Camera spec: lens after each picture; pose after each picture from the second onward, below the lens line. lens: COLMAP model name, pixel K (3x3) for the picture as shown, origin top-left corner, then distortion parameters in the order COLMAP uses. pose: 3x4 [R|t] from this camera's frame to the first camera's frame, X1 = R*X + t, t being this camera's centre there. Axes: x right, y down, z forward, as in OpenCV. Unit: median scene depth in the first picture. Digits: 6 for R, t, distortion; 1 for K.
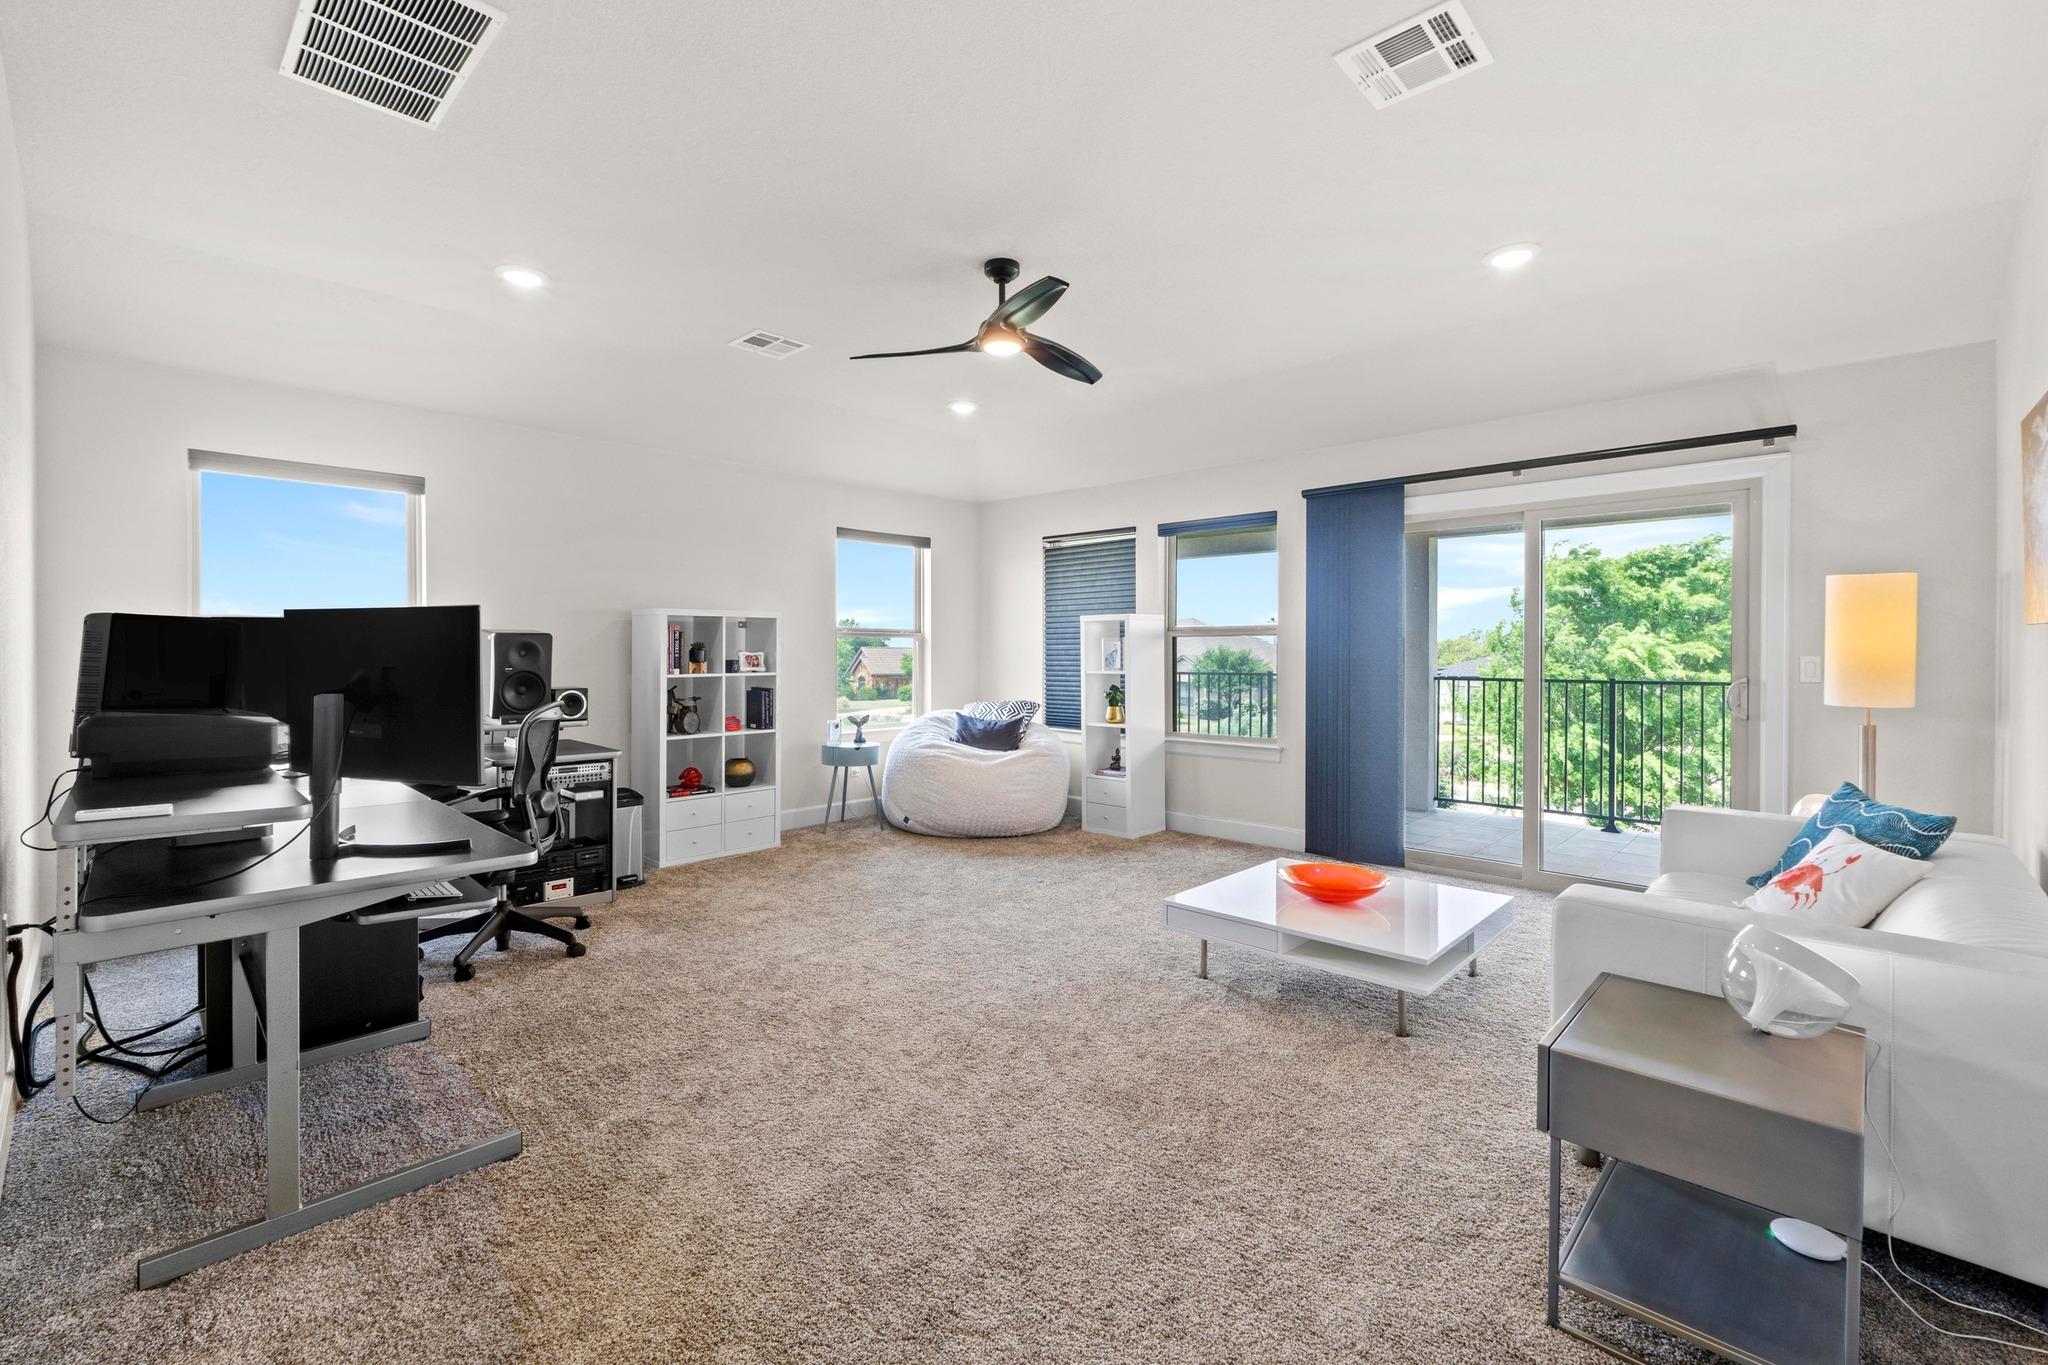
lens RADIAL K [[878.8, 0, 1015.6], [0, 878.8, 658.1], [0, 0, 1]] dist [-0.004336, -0.000098]
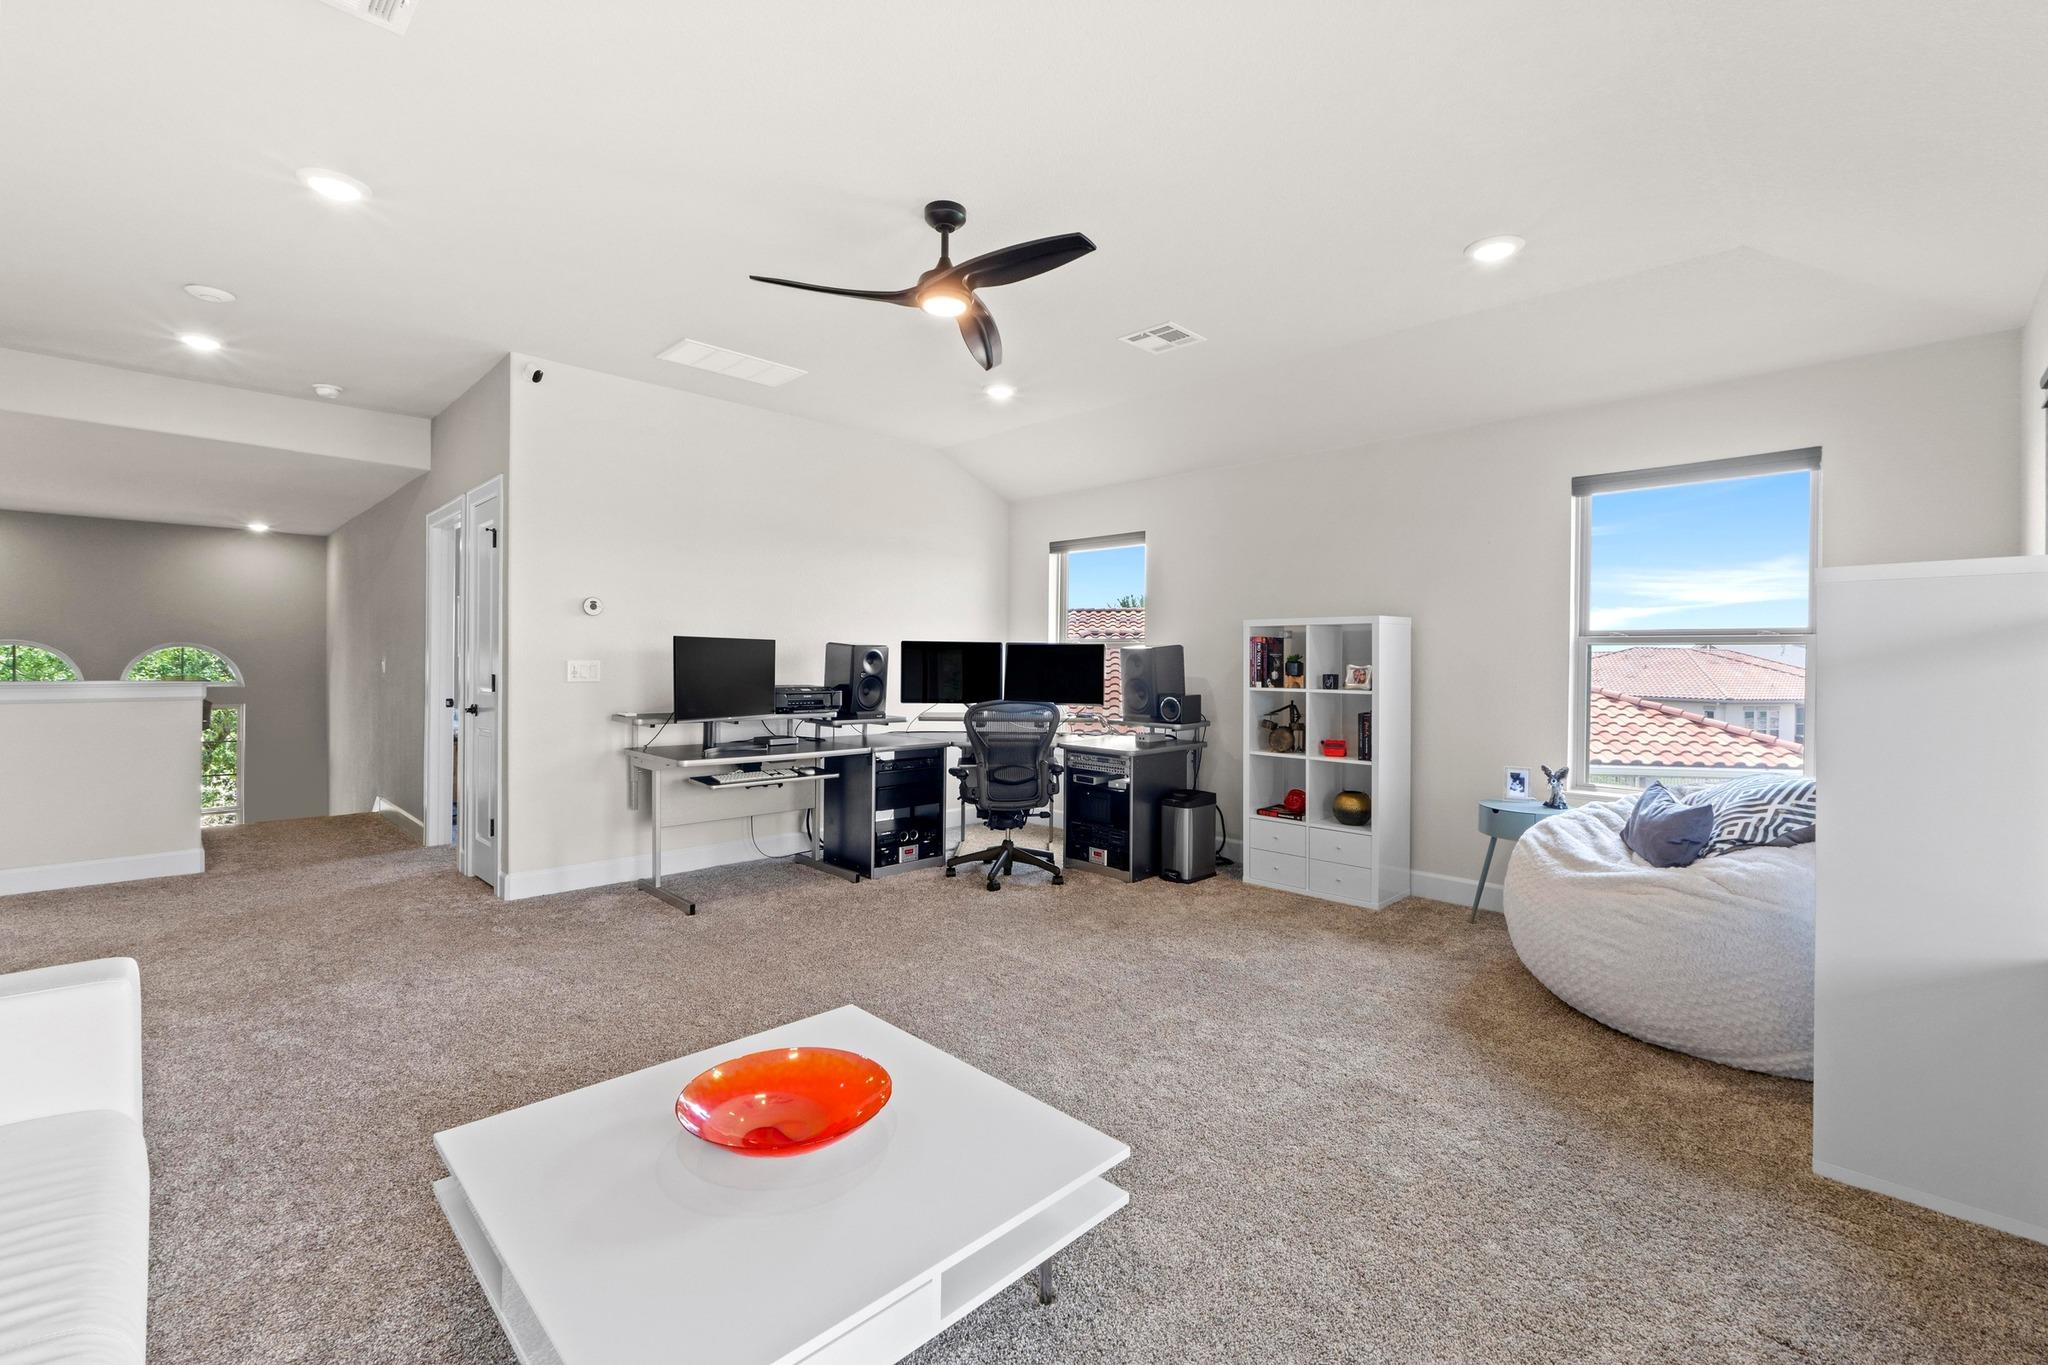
lens RADIAL K [[866.6, 0, 1020.1], [0, 866.6, 673.2], [0, 0, 1]] dist [-0.005583, -0.000409]
pose [[-0.030101, 0.000407, -0.999547, 0.554460], [-0.020104, 0.999797, 0.001013, 0.004840], [0.999345, 0.020126, -0.030087, 0.724634]]
